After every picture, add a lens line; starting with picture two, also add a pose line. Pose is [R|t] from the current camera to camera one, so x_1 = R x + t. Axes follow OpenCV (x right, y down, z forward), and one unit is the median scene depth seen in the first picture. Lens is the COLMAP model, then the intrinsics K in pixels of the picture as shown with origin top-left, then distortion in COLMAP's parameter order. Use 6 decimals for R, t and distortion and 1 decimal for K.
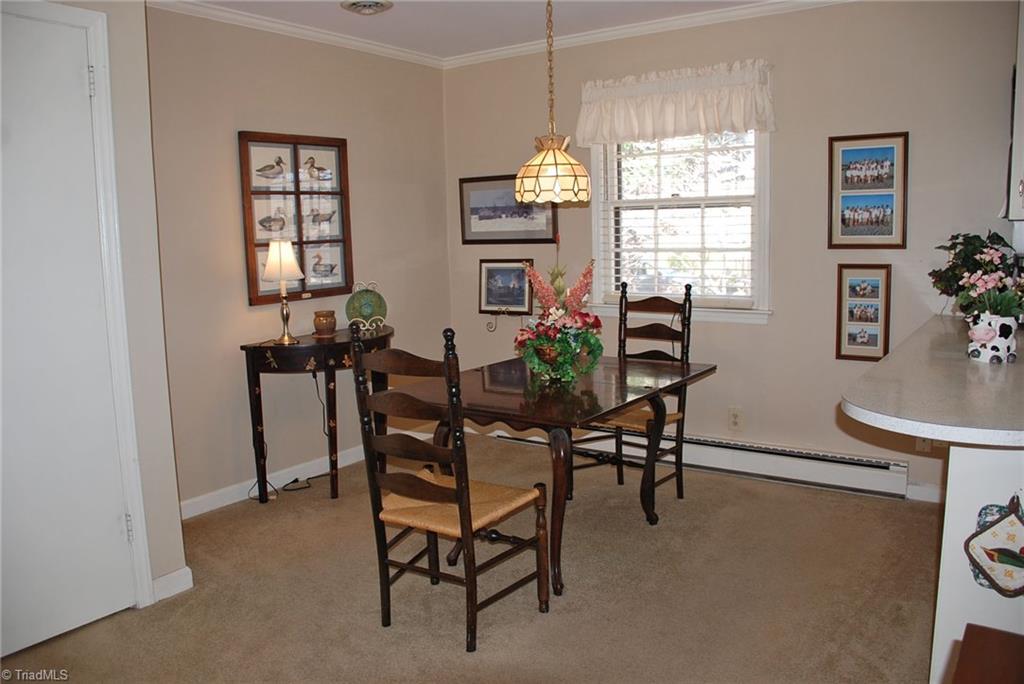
lens RADIAL K [[799.1, 0, 503.2], [0, 799.1, 342.5], [0, 0, 1]] dist [-0.152649, 0.101747]
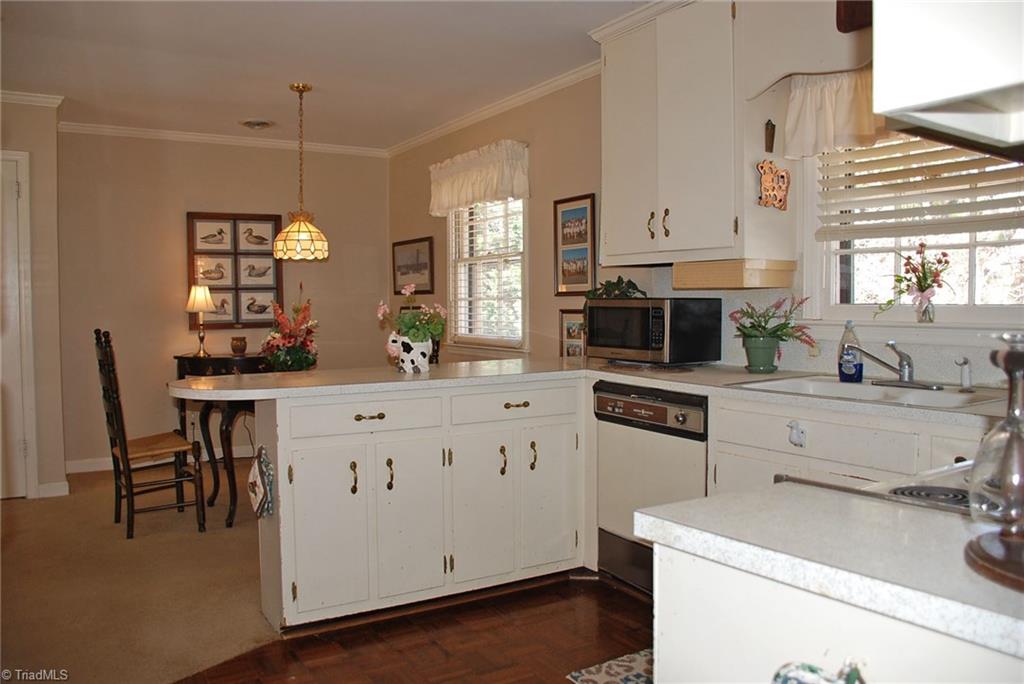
lens RADIAL K [[799.1, 0, 502.4], [0, 799.1, 334.9], [0, 0, 1]] dist [-0.152649, 0.101747]
pose [[0.918565, 0.036510, -0.393580, 0.793822], [-0.073093, 0.994242, -0.078361, 0.034276], [0.388453, 0.100748, 0.915945, -0.105880]]
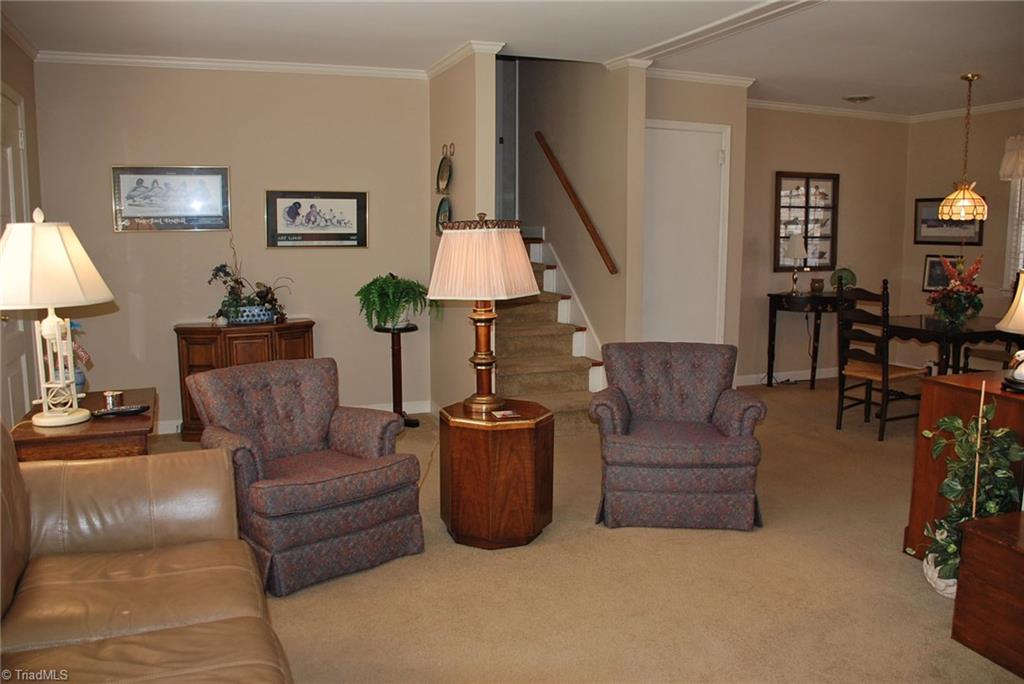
lens RADIAL K [[799.1, 0, 509.6], [0, 799.1, 335.5], [0, 0, 1]] dist [-0.152649, 0.101747]
pose [[0.841248, 0.095423, -0.532161, 0.122339], [-0.096342, 0.995006, 0.026118, 0.104006], [0.531996, 0.029297, 0.846240, -0.773707]]
